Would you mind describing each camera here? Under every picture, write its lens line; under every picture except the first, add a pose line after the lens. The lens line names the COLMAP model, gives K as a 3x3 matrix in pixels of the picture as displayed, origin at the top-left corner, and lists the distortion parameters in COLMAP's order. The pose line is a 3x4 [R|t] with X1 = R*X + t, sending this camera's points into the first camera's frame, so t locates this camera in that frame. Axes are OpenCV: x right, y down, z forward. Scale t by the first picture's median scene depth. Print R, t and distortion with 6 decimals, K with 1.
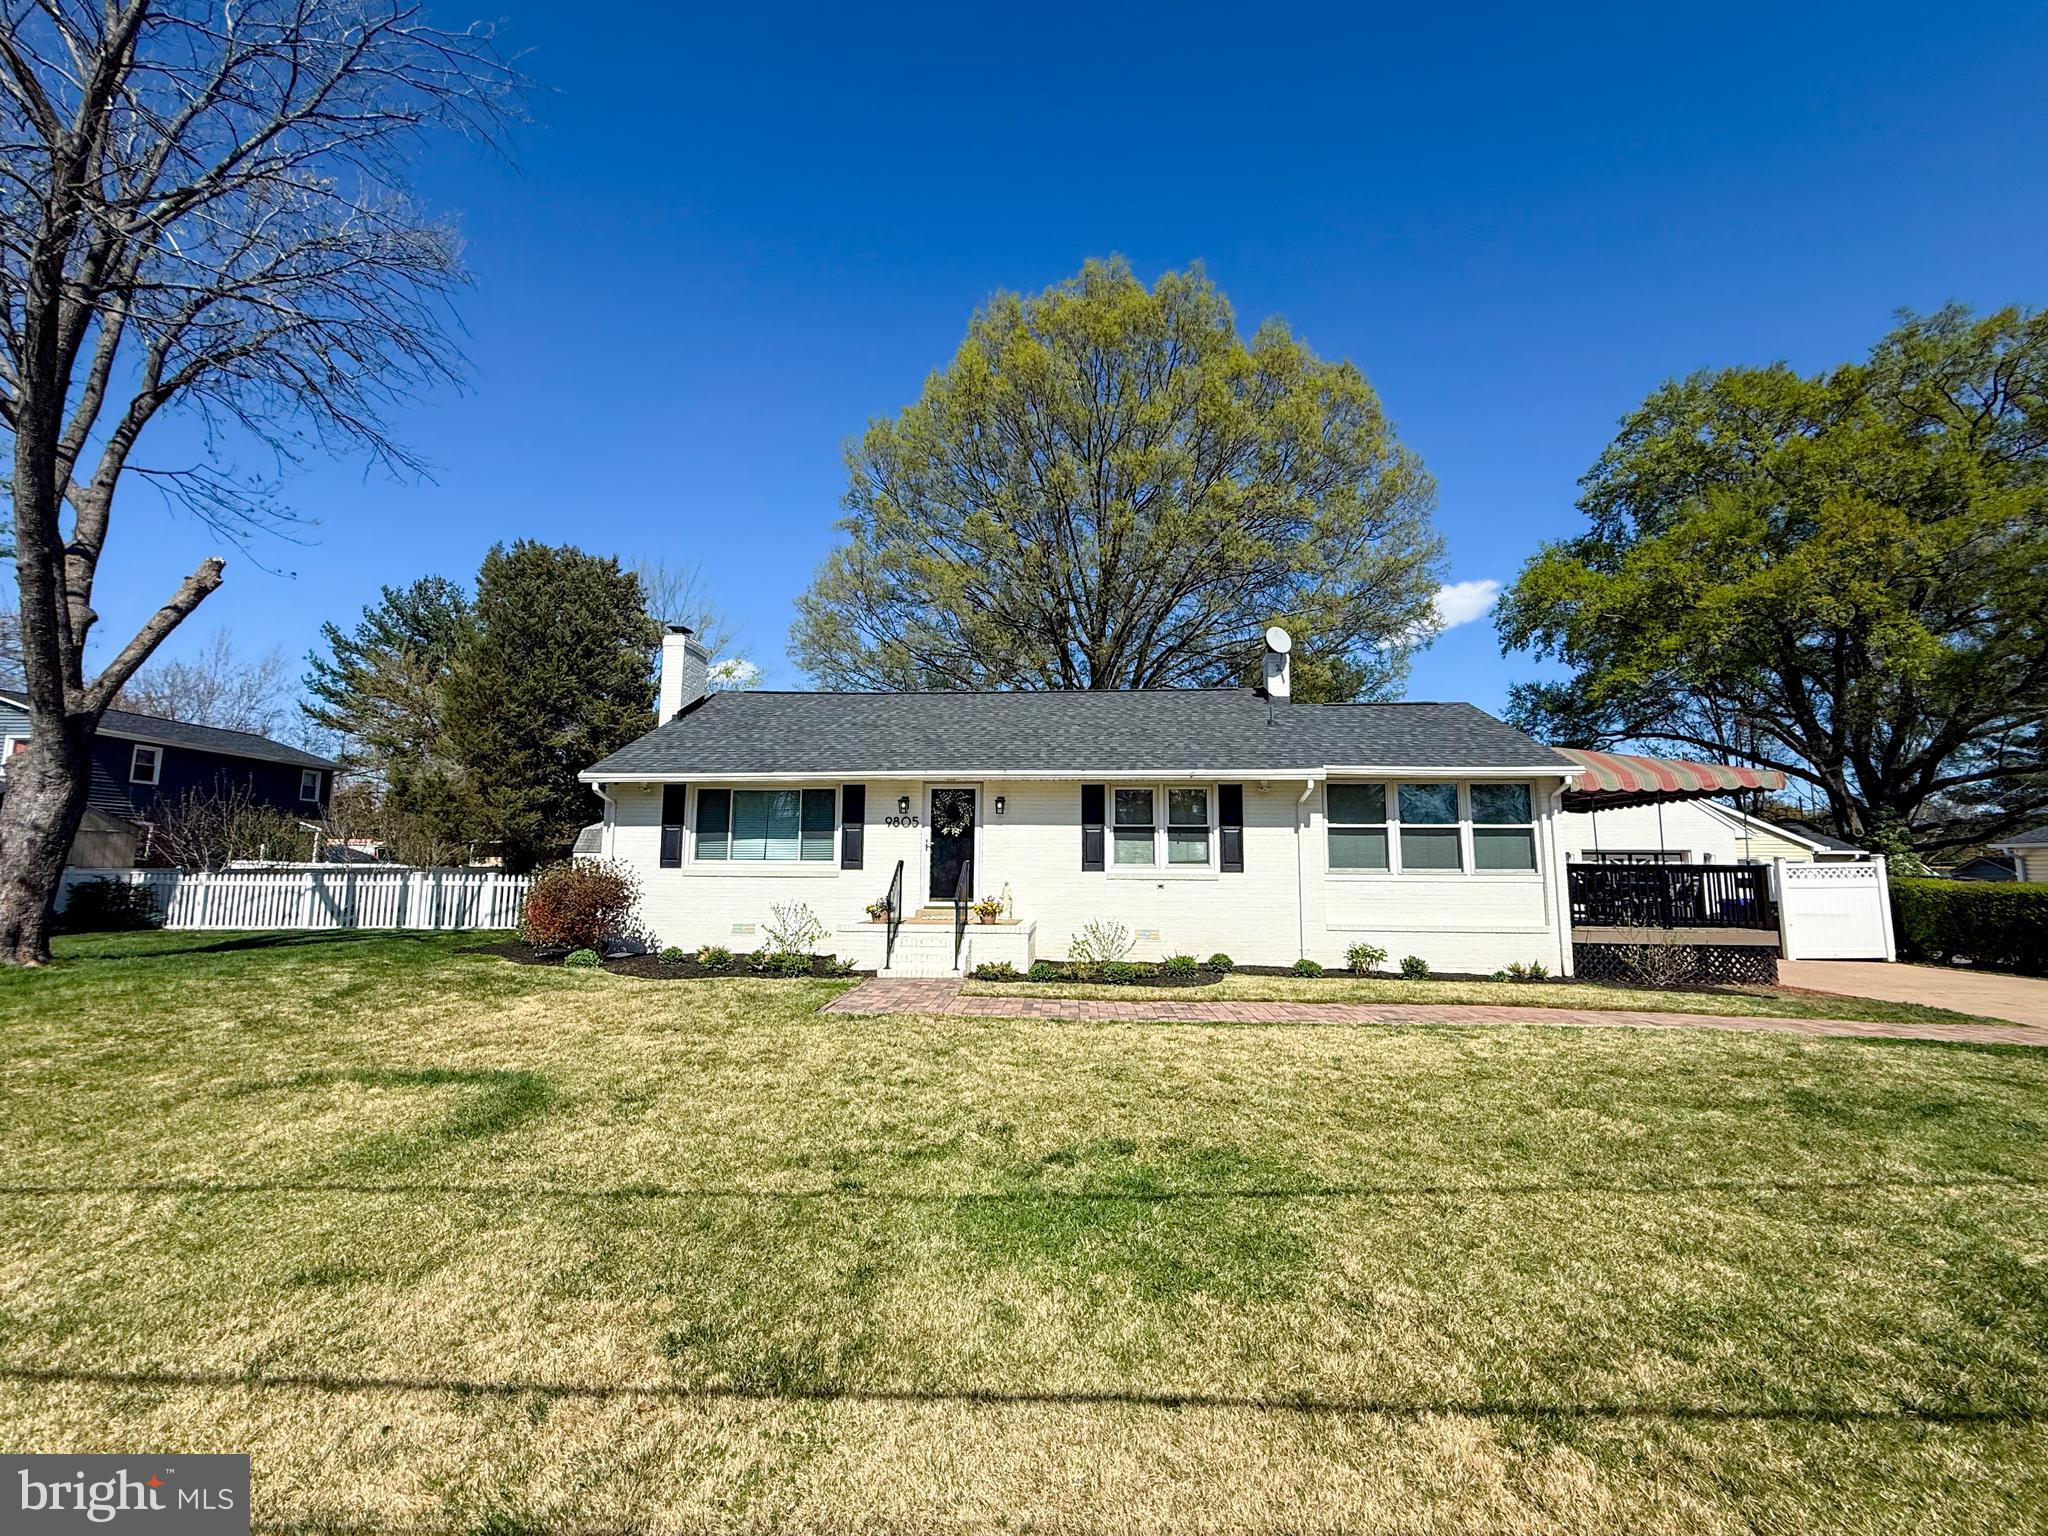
lens RADIAL K [[836.2, 0, 1024.0], [0, 836.2, 768.0], [0, 0, 1]] dist [-0.000998, -0.000316]
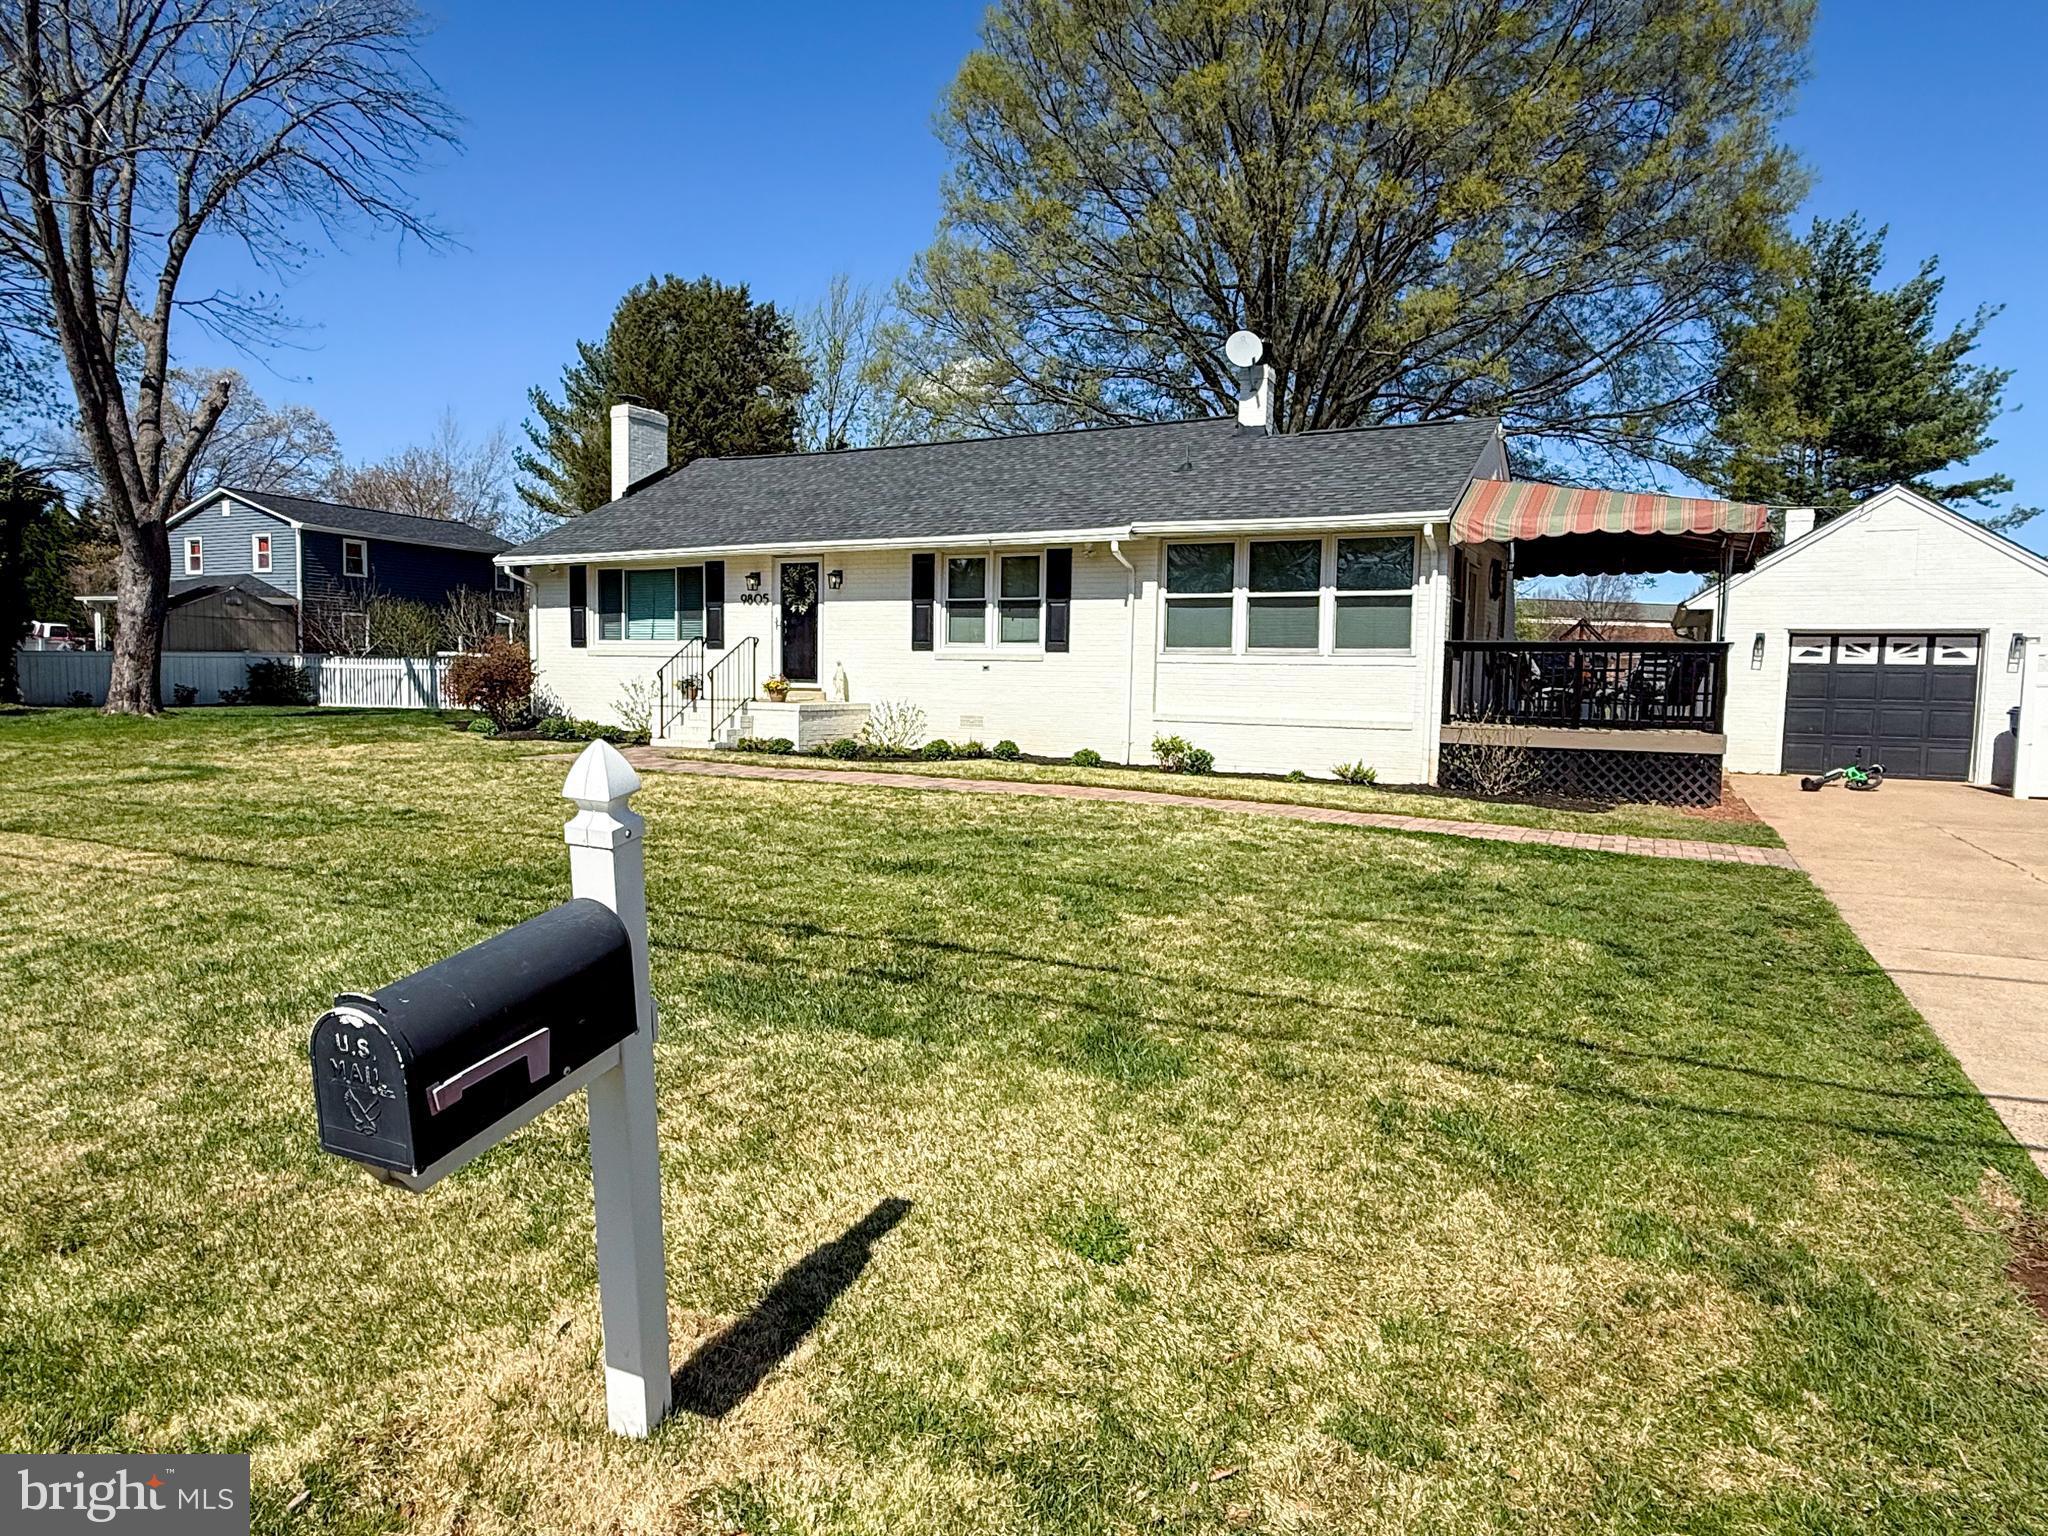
lens RADIAL K [[1228.1, 0, 1024.0], [0, 1228.1, 768.0], [0, 0, 1]] dist [-0.001649, -0.000599]
pose [[0.914686, 0.040237, -0.402156, 0.717459], [0.037412, 0.982331, 0.183375, 0.007805], [0.402429, -0.182776, 0.897019, -0.173339]]
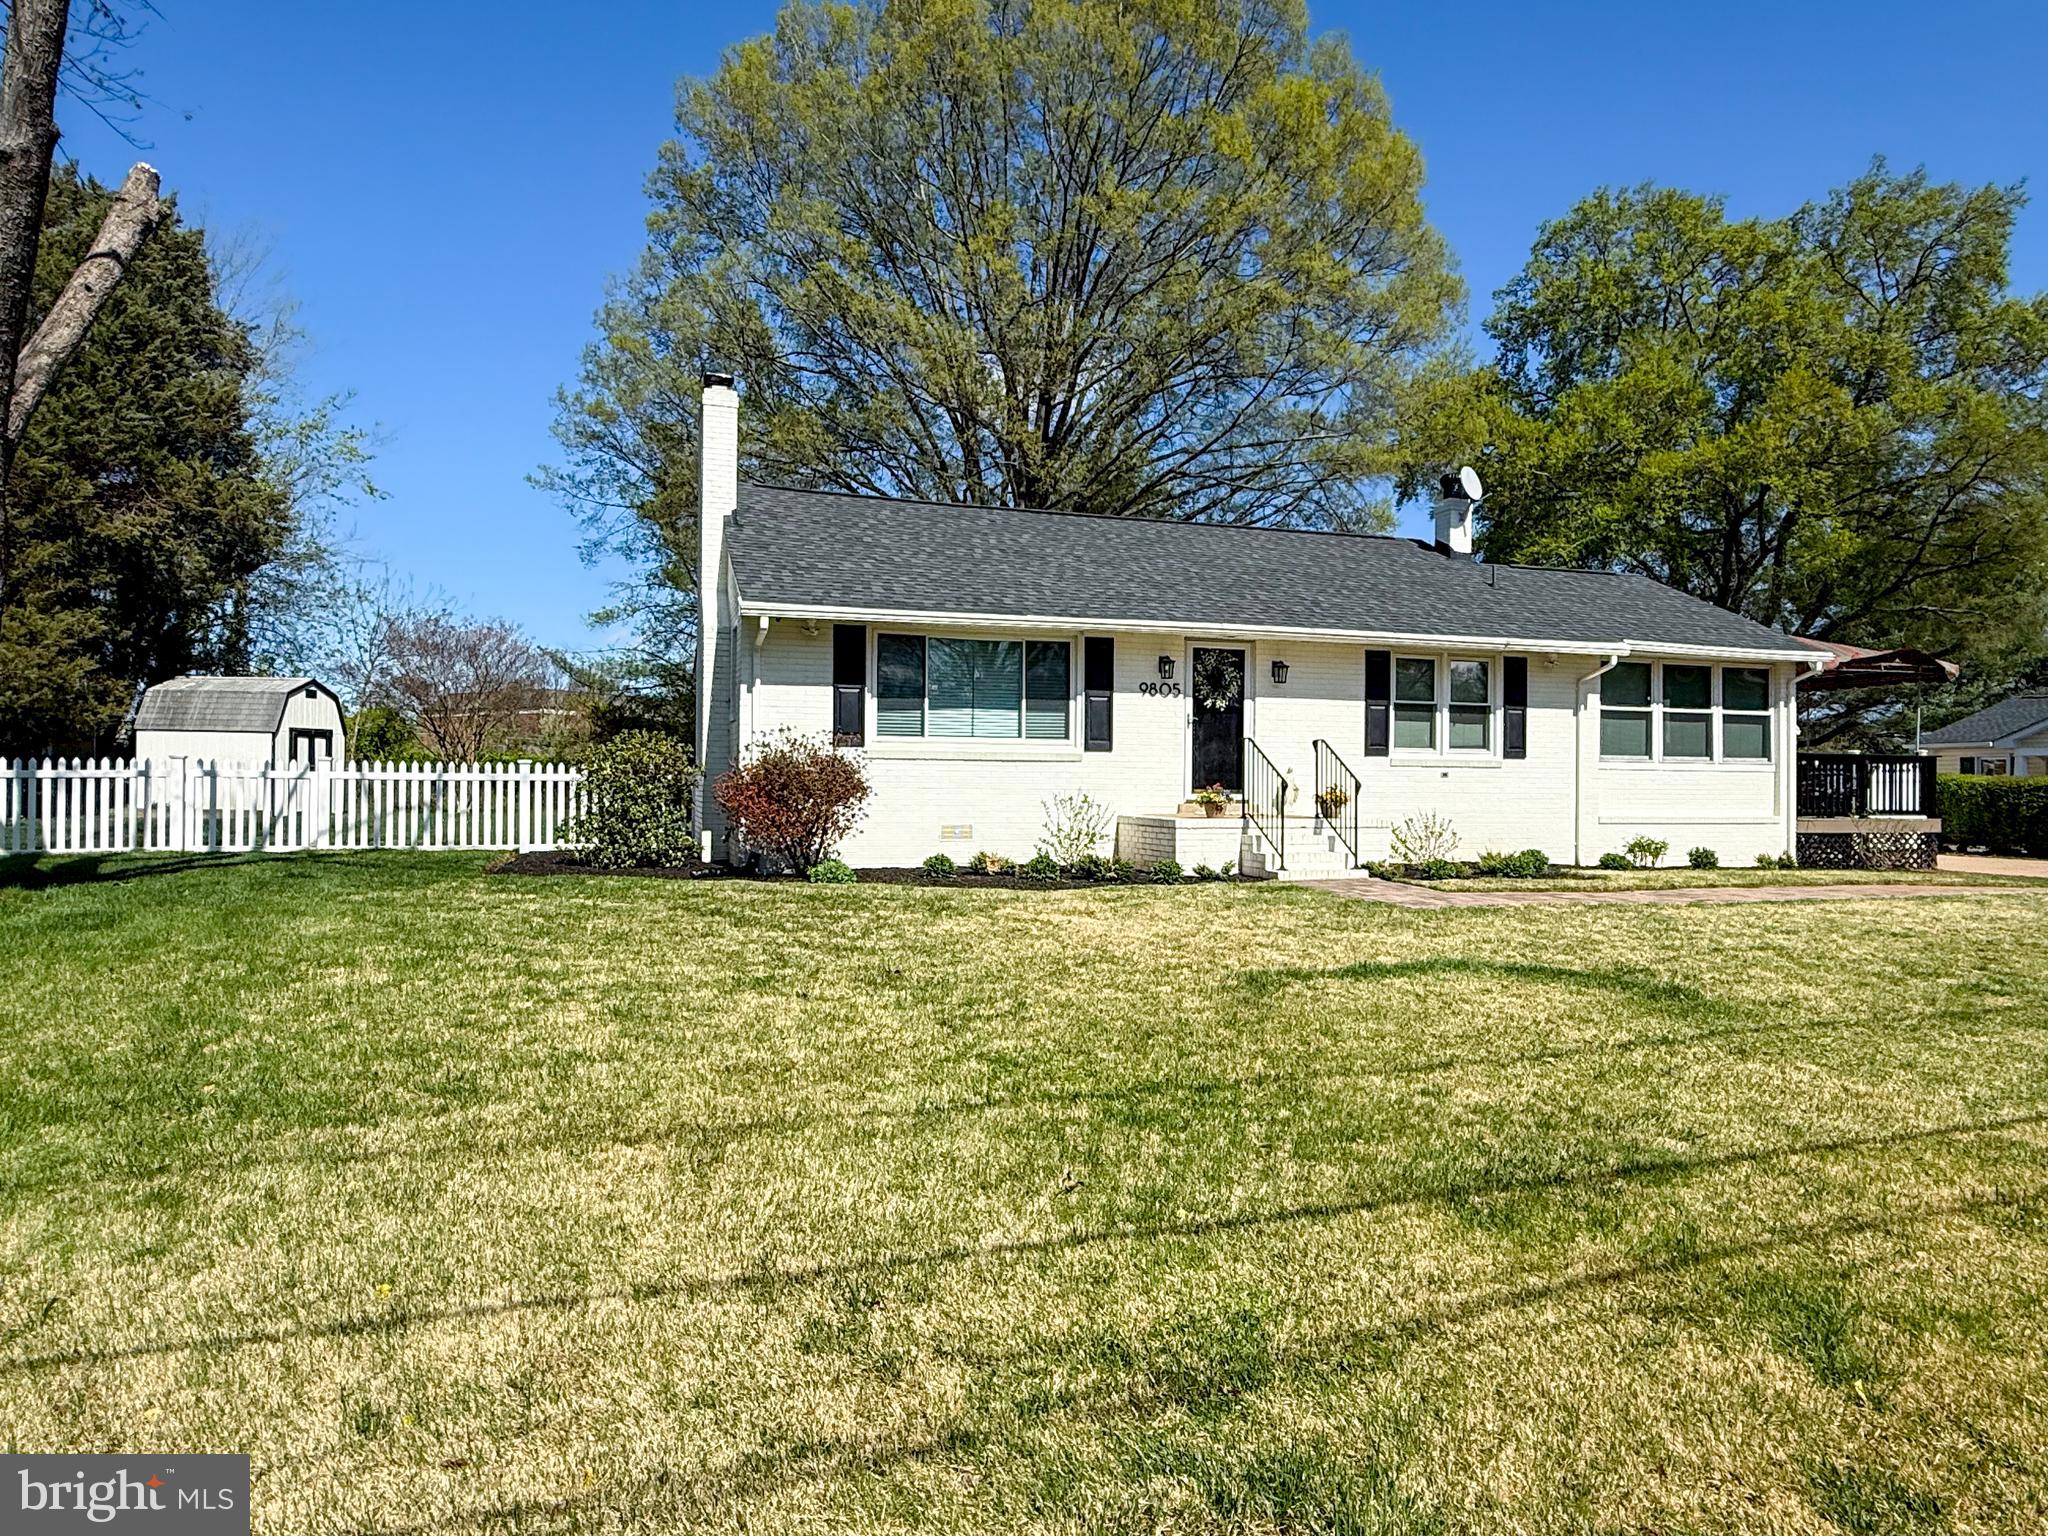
lens RADIAL K [[1228.1, 0, 1024.0], [0, 1228.1, 768.0], [0, 0, 1]] dist [-0.001649, -0.000599]
pose [[0.927774, 0.005169, 0.373108, -0.683622], [-0.049729, 0.992698, 0.109903, 0.018834], [-0.369815, -0.120519, 0.921256, 0.012308]]
